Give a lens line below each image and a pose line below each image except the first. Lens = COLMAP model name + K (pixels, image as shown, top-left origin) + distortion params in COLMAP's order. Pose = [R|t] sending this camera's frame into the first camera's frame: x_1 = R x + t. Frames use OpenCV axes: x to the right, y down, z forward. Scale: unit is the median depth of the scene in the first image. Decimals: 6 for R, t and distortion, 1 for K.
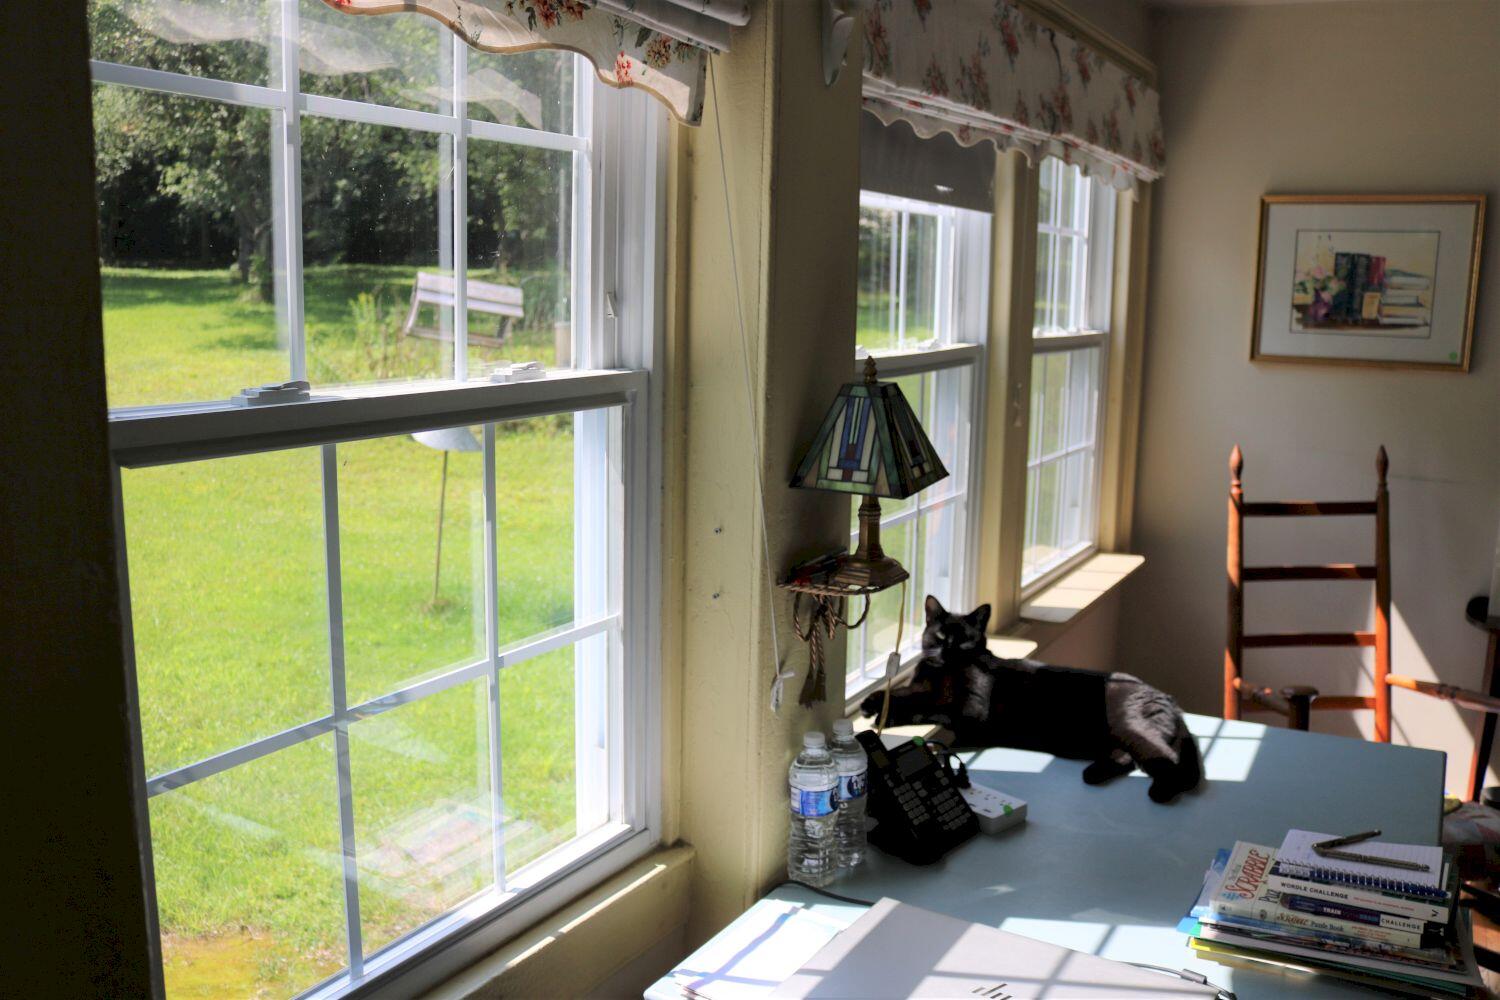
lens RADIAL K [[1283.5, 0, 749.6], [0, 1283.5, 527.1], [0, 0, 1]] dist [-0.187636, 0.182261]
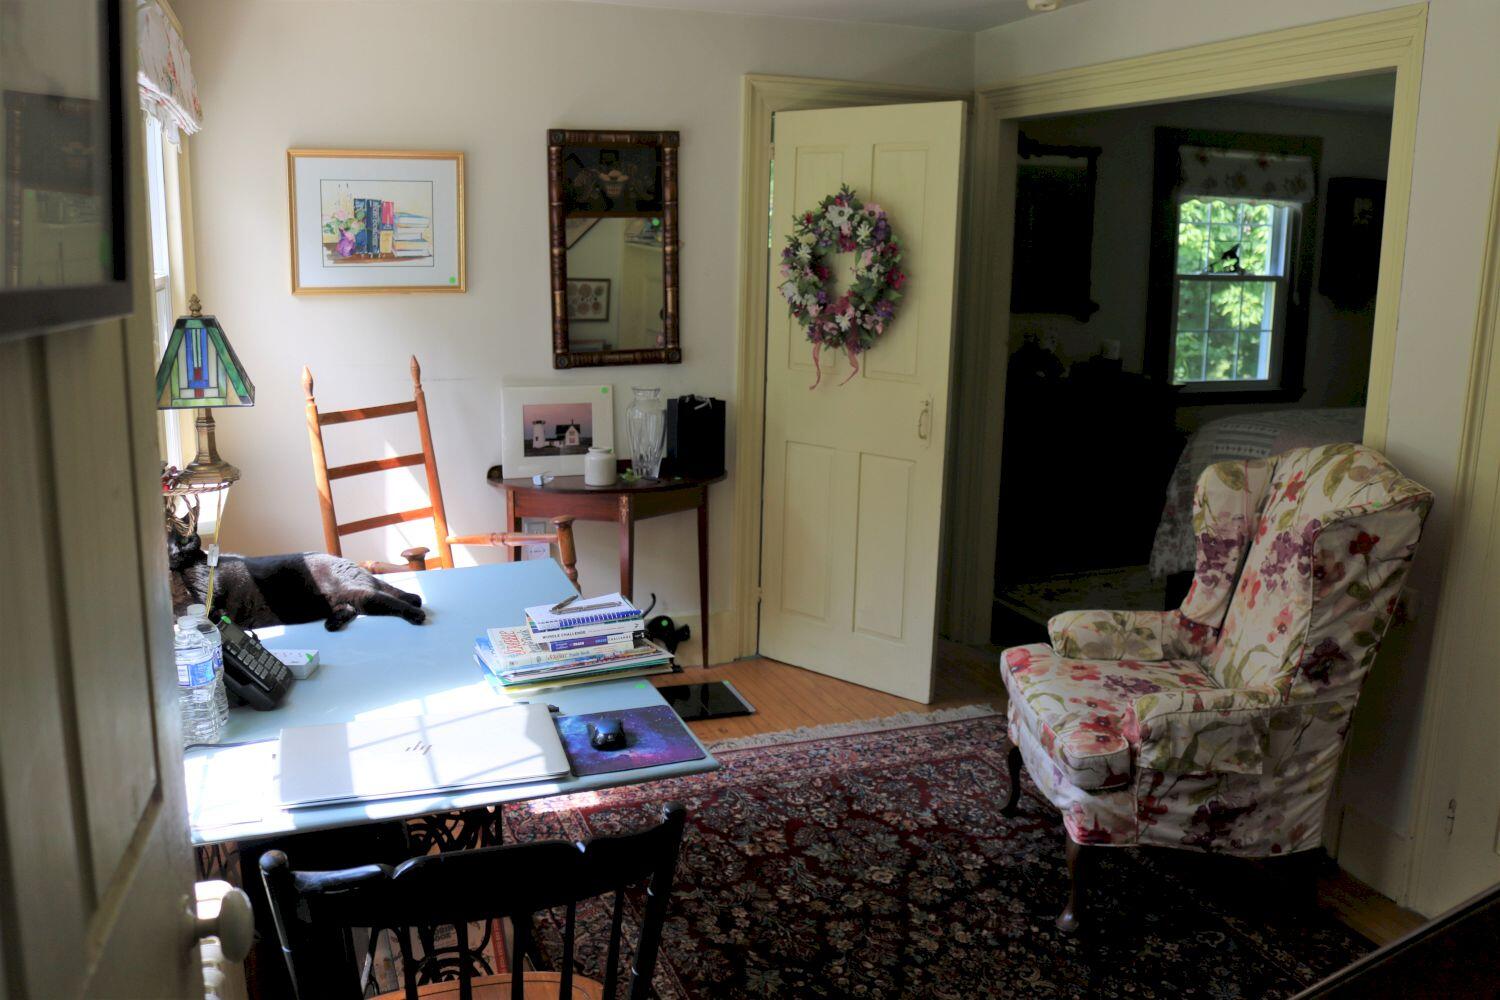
lens RADIAL K [[1283.5, 0, 750.0], [0, 1283.5, 500.0], [0, 0, 1]] dist [-0.006114, -0.004814]
pose [[0.650097, -0.164440, 0.741844, -0.250719], [0.150286, 0.984842, 0.086605, 0.016333], [-0.744841, 0.055187, 0.664956, -0.099972]]
